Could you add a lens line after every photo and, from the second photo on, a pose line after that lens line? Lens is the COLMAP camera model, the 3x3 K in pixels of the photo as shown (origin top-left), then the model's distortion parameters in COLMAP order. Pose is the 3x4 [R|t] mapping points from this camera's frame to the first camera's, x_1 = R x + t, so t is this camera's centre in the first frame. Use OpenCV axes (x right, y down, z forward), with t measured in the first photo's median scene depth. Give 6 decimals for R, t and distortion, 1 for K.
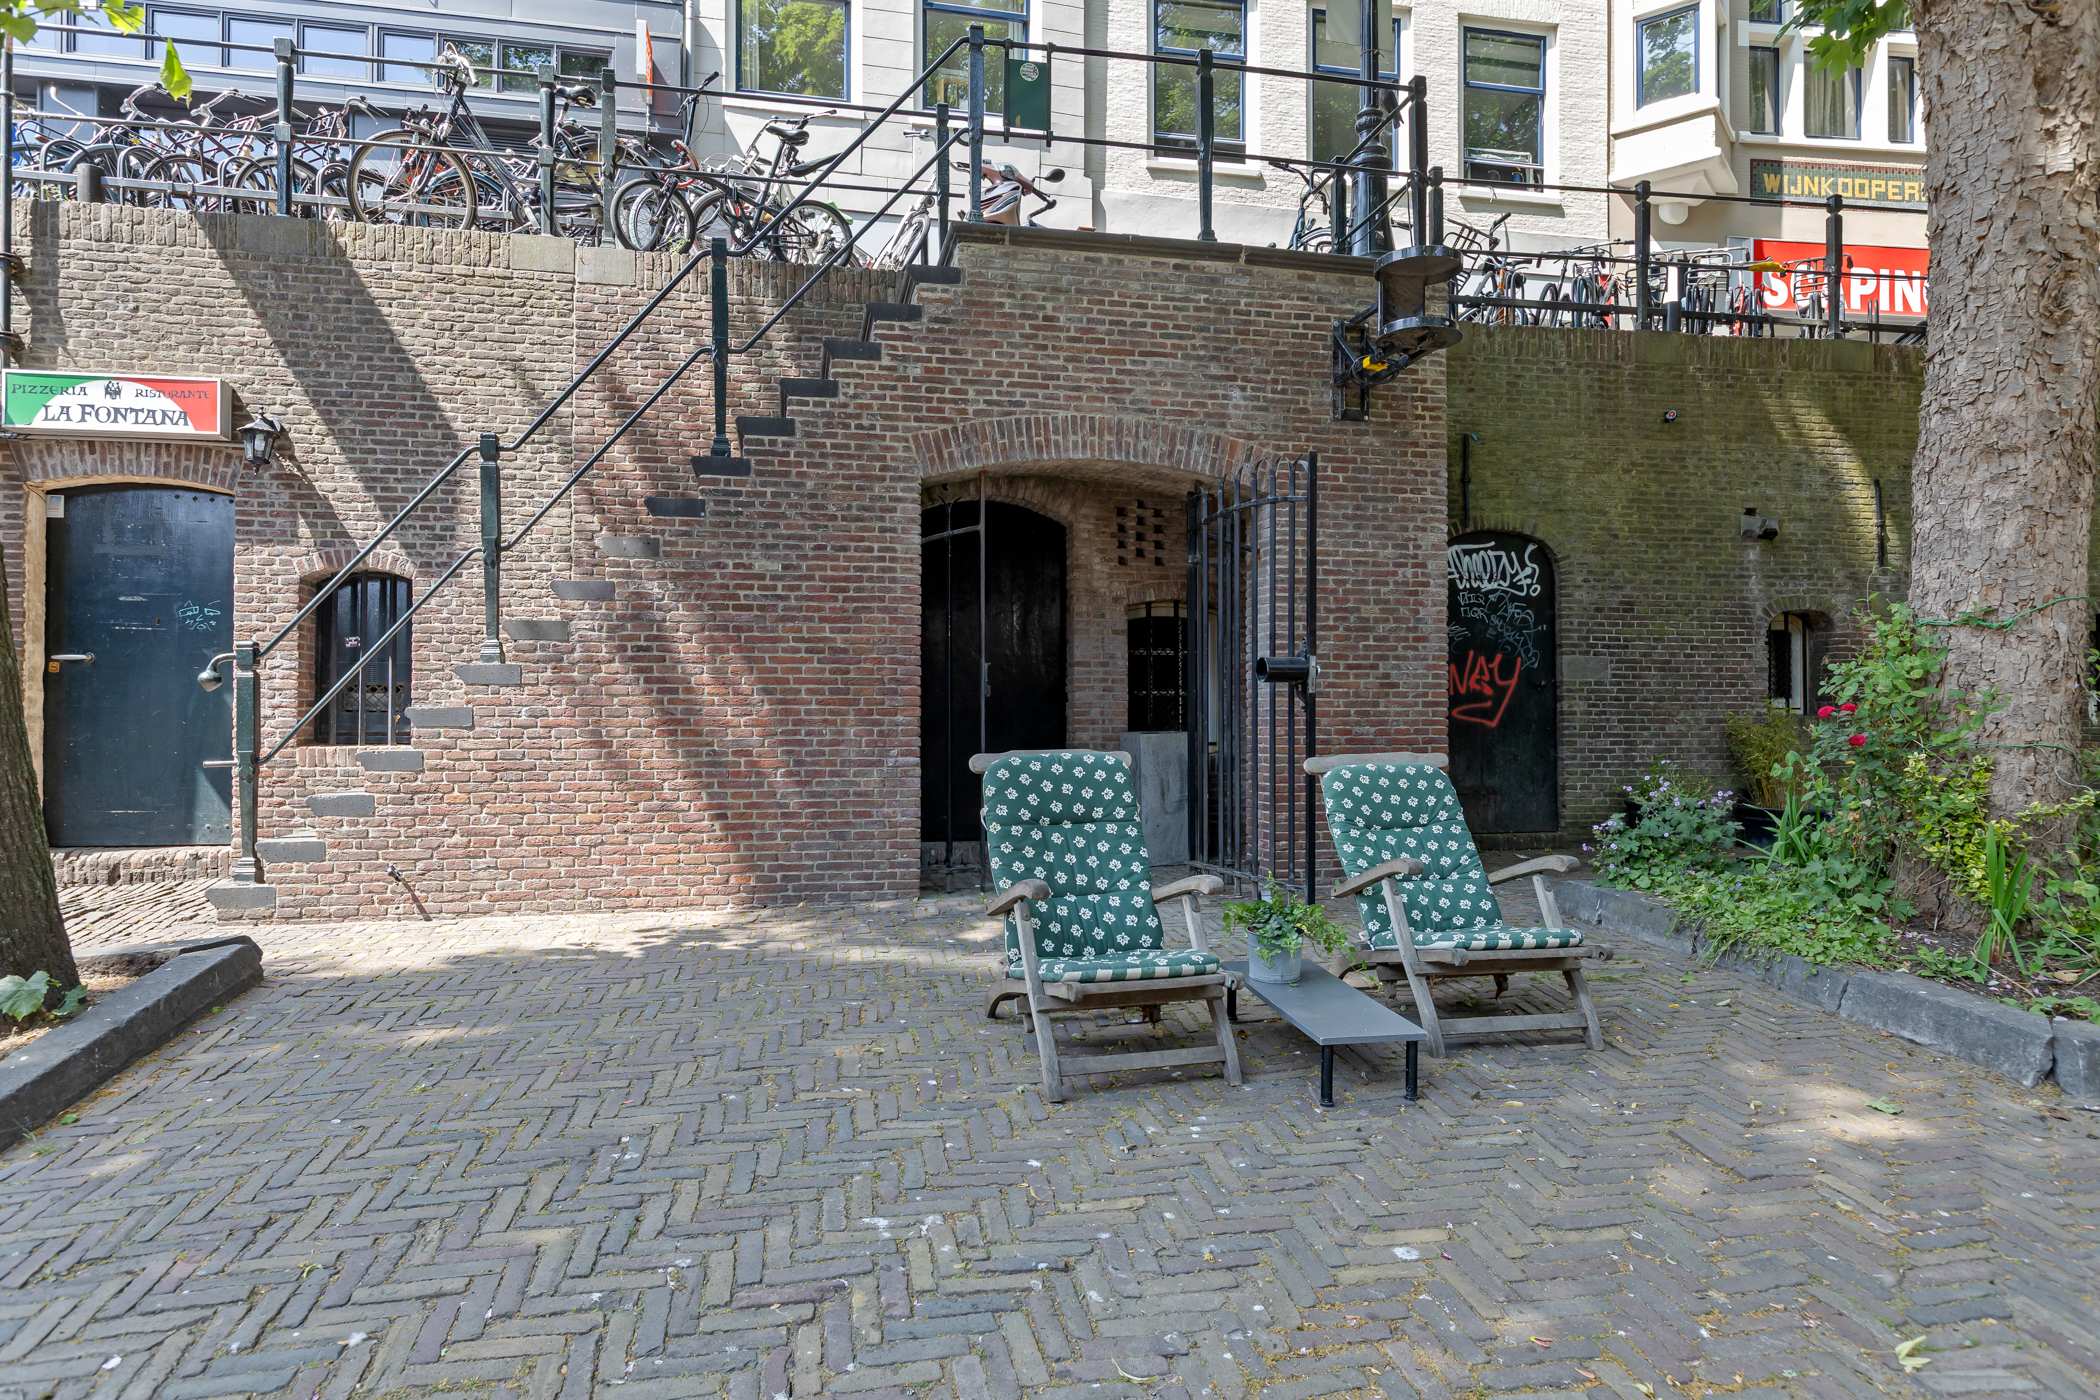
lens RADIAL K [[1231.6, 0, 1050.9], [0, 1231.6, 709.0], [0, 0, 1]] dist [0.002514, -0.002407]
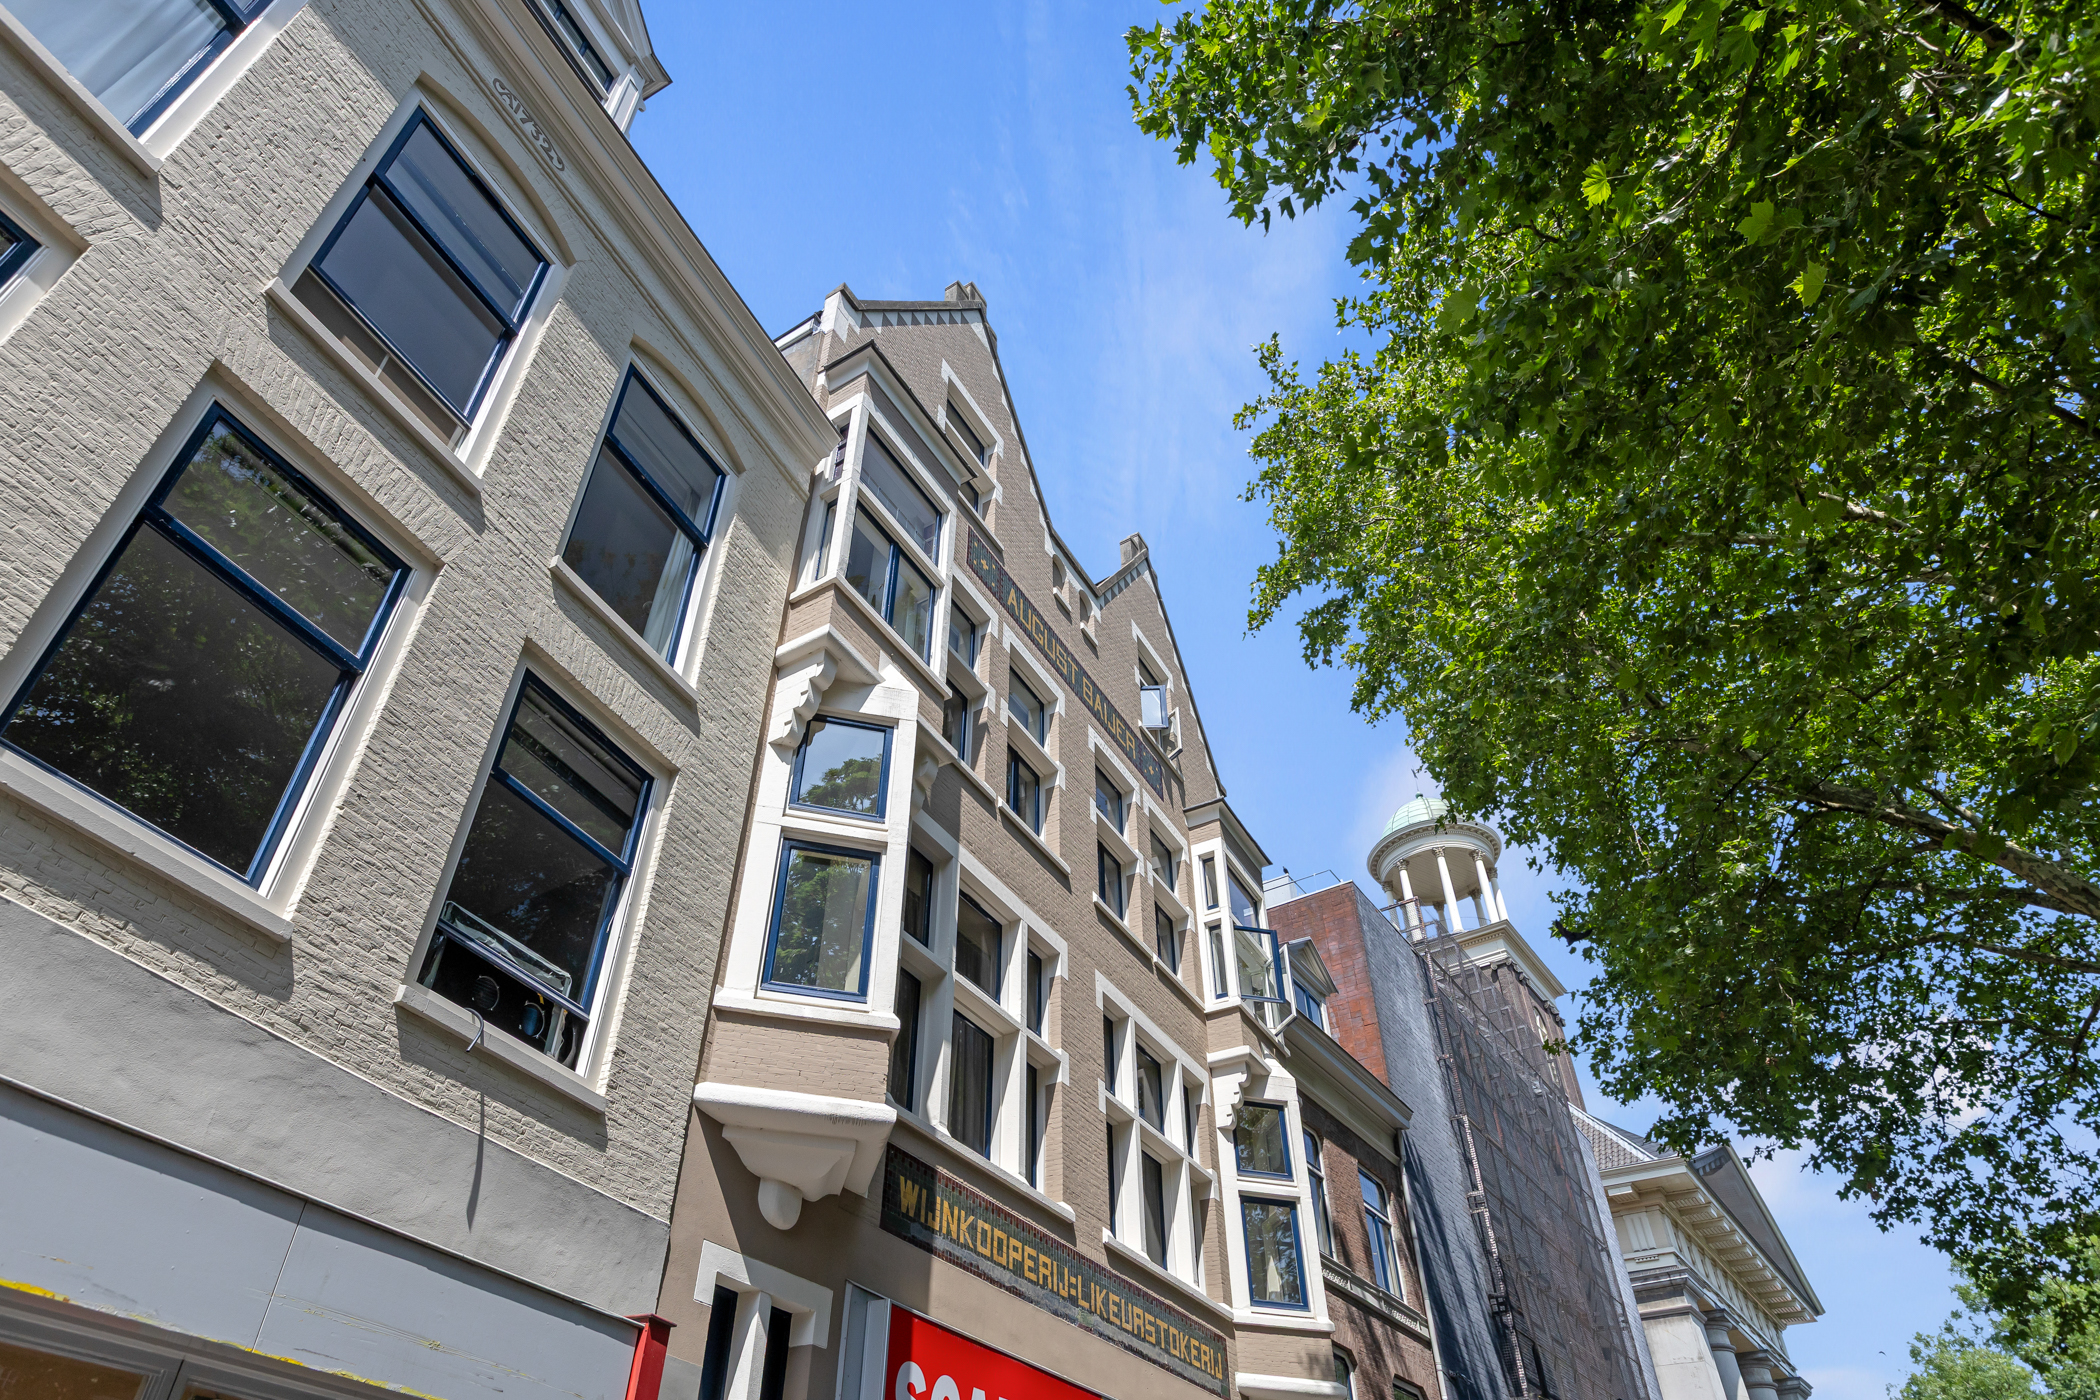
lens RADIAL K [[1231.6, 0, 1031.5], [0, 1231.6, 721.2], [0, 0, 1]] dist [0.002514, -0.002407]
pose [[0.573212, 0.522153, 0.631494, 0.324653], [-0.009569, 0.774885, -0.632030, -0.500944], [-0.819351, 0.356244, 0.449170, 1.297174]]
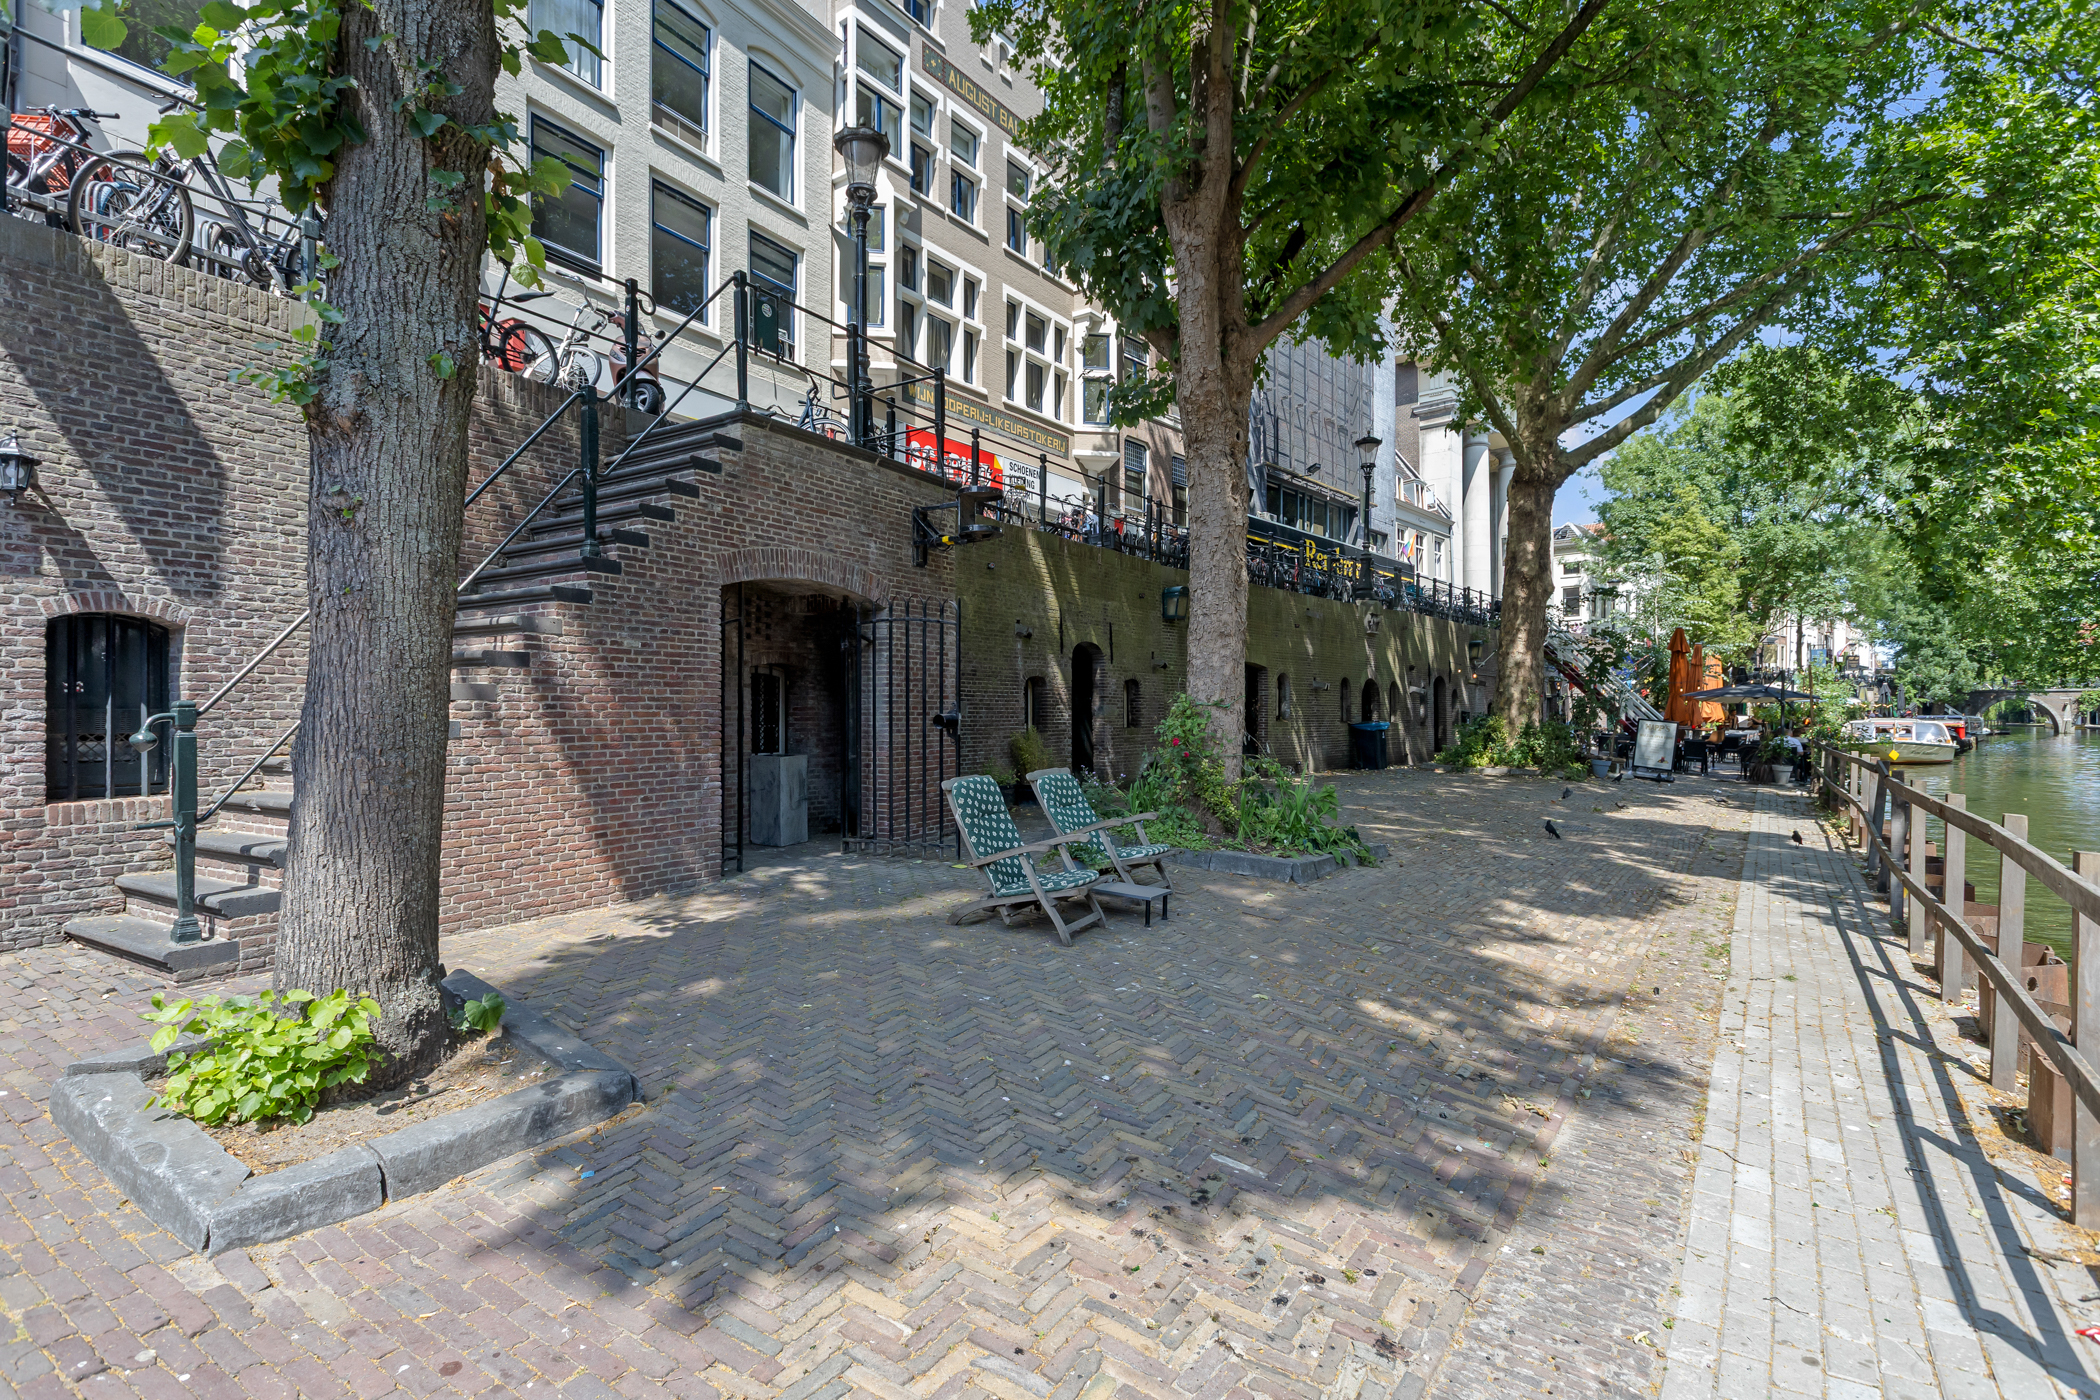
lens RADIAL K [[1072.4, 0, 1051.0], [0, 1072.4, 699.8], [0, 0, 1]] dist [0.000743, -0.000308]
pose [[0.648520, 0.006065, 0.761173, -0.724667], [-0.007393, 0.999971, -0.001669, -0.050465], [-0.761161, -0.004545, 0.648547, -0.083629]]
